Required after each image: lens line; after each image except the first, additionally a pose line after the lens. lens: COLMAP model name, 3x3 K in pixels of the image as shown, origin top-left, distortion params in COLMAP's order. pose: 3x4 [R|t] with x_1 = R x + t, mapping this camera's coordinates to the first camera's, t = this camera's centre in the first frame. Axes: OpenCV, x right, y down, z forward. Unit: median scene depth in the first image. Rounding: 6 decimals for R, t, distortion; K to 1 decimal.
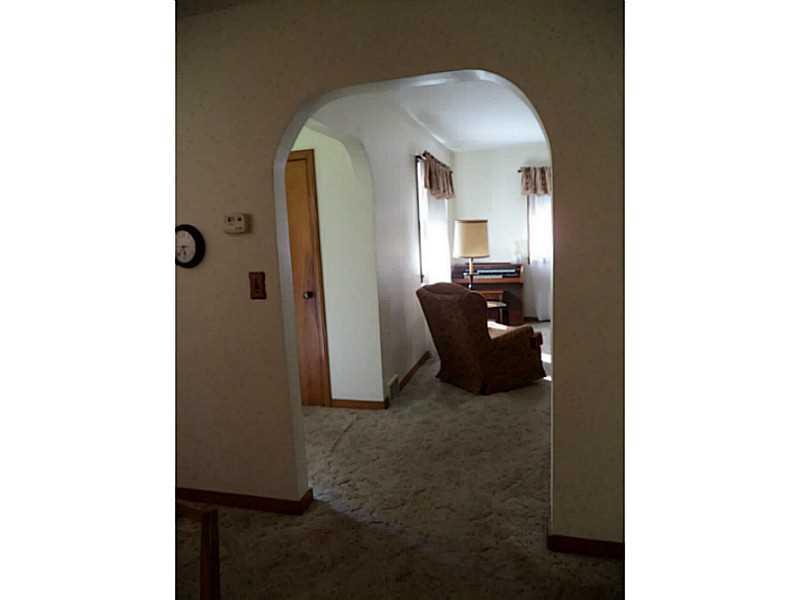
lens RADIAL K [[635.8, 0, 400.0], [0, 635.8, 300.0], [0, 0, 1]] dist [-0.027290, 0.004865]
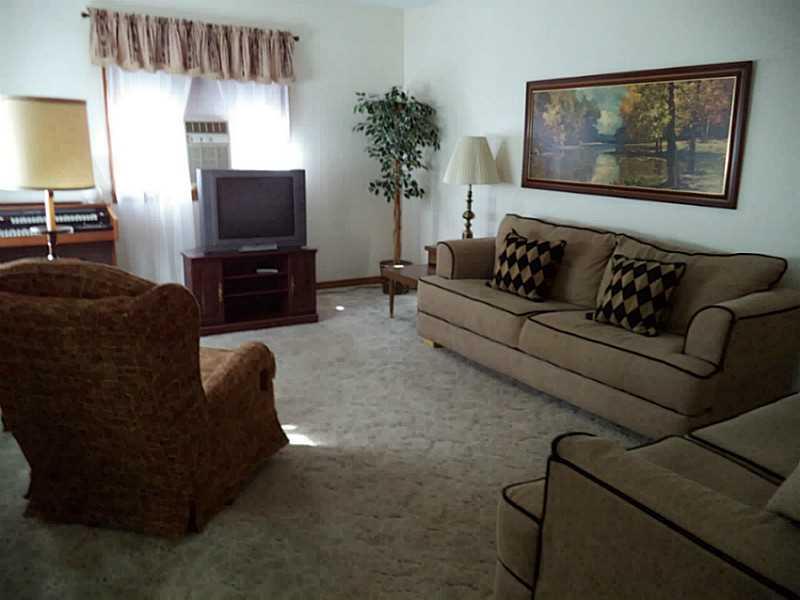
lens RADIAL K [[656.3, 0, 400.0], [0, 656.3, 300.0], [0, 0, 1]] dist [-0.032949, -0.002118]
pose [[0.658135, -0.116344, 0.743856, -0.052053], [0.047200, 0.992421, 0.113460, -0.028300], [-0.751419, -0.039562, 0.658638, 0.480409]]
